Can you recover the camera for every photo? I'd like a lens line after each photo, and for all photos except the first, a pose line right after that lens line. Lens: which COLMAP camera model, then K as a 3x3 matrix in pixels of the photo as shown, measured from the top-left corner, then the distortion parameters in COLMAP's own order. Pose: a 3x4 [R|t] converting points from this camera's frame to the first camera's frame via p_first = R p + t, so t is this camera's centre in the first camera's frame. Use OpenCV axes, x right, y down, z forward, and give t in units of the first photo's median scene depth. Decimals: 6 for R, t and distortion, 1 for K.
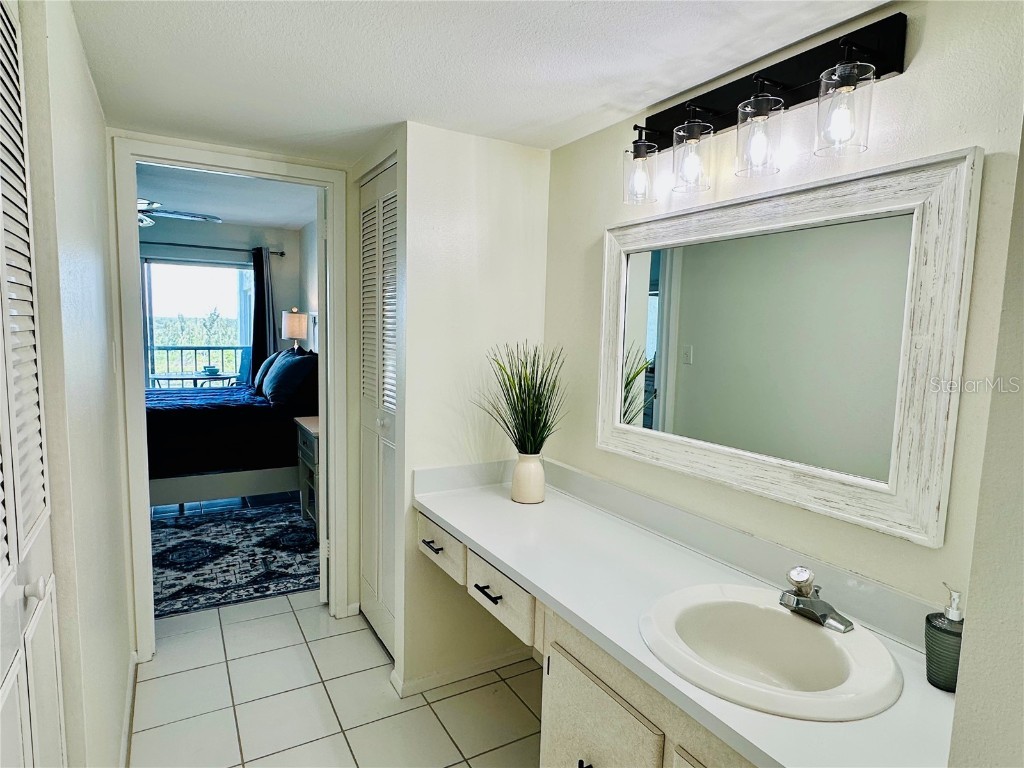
lens RADIAL K [[590.0, 0, 512.0], [0, 590.0, 384.0], [0, 0, 1]] dist [-0.007456, -0.001330]
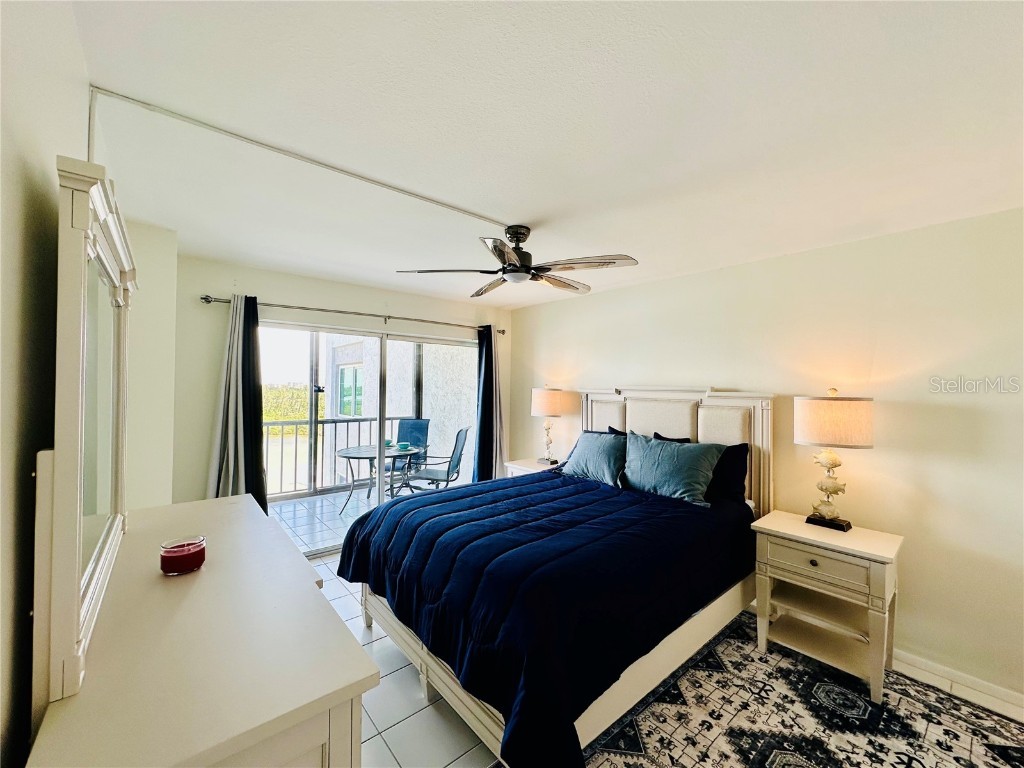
lens RADIAL K [[408.8, 0, 512.0], [0, 408.8, 384.0], [0, 0, 1]] dist [-0.000677, 0.000029]
pose [[0.983177, -0.012031, 0.182256, -0.809237], [0.030886, 0.994410, -0.100968, -0.091497], [-0.180023, 0.104899, 0.978053, 0.489381]]
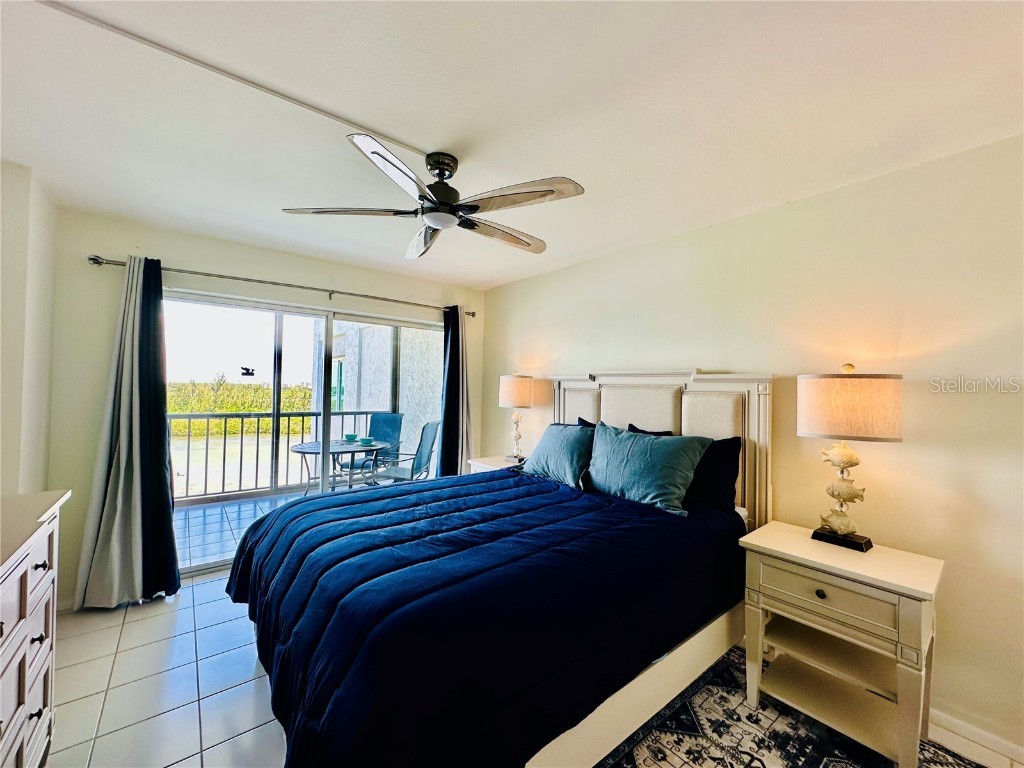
lens RADIAL K [[408.8, 0, 512.0], [0, 408.8, 384.0], [0, 0, 1]] dist [-0.000677, 0.000029]
pose [[0.987659, -0.003479, 0.156581, -0.687897], [0.020334, 0.994140, -0.106171, -0.068326], [-0.155294, 0.108044, 0.981942, 0.597008]]
